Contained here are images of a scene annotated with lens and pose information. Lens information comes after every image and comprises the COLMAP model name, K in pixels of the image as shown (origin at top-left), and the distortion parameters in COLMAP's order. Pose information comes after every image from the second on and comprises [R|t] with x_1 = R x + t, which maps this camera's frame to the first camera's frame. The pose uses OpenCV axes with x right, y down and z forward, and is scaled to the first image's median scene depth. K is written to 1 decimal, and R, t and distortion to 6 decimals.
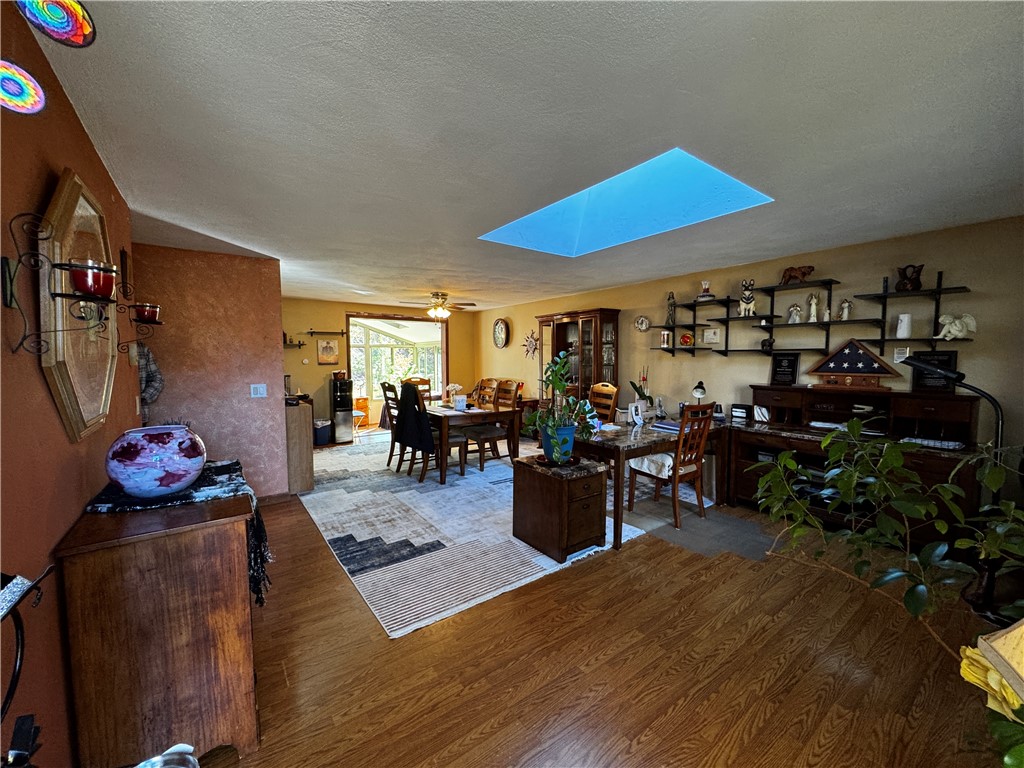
lens RADIAL K [[409.5, 0, 512.7], [0, 409.5, 380.9], [0, 0, 1]] dist [-0.002250, 0.000202]
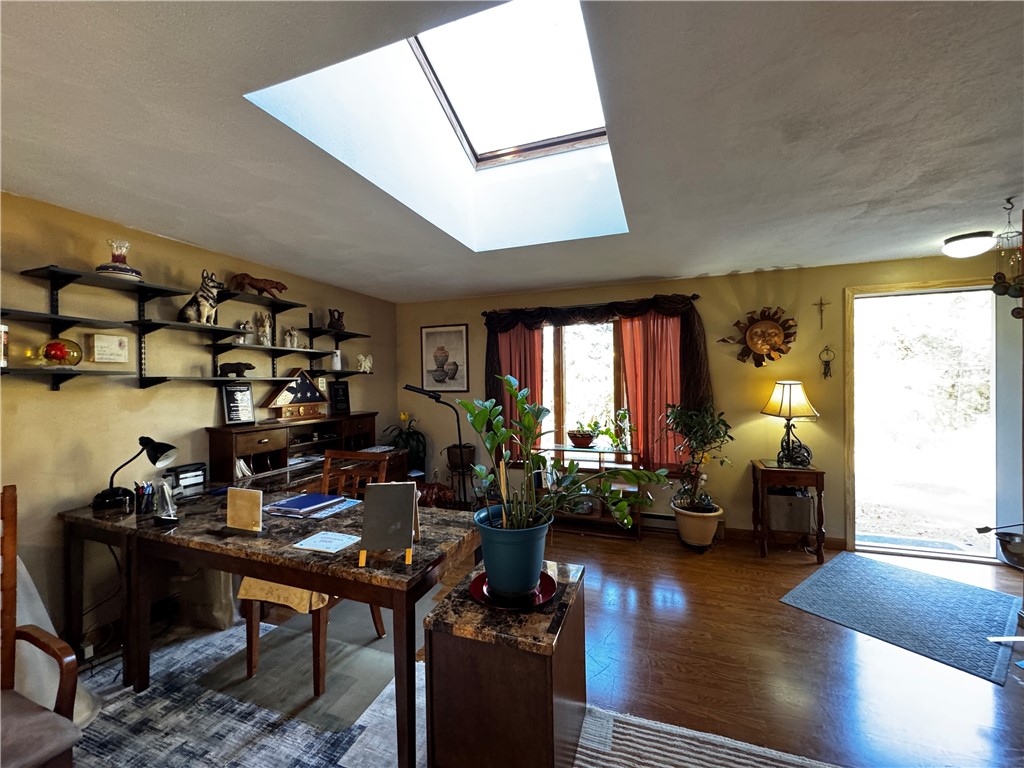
lens RADIAL K [[409.5, 0, 513.9], [0, 409.5, 385.8], [0, 0, 1]] dist [-0.002250, 0.000202]
pose [[-0.563069, 0.005744, 0.826390, -0.237670], [0.069044, 0.996807, 0.040116, -0.054392], [-0.823521, 0.079645, -0.561667, 0.952184]]
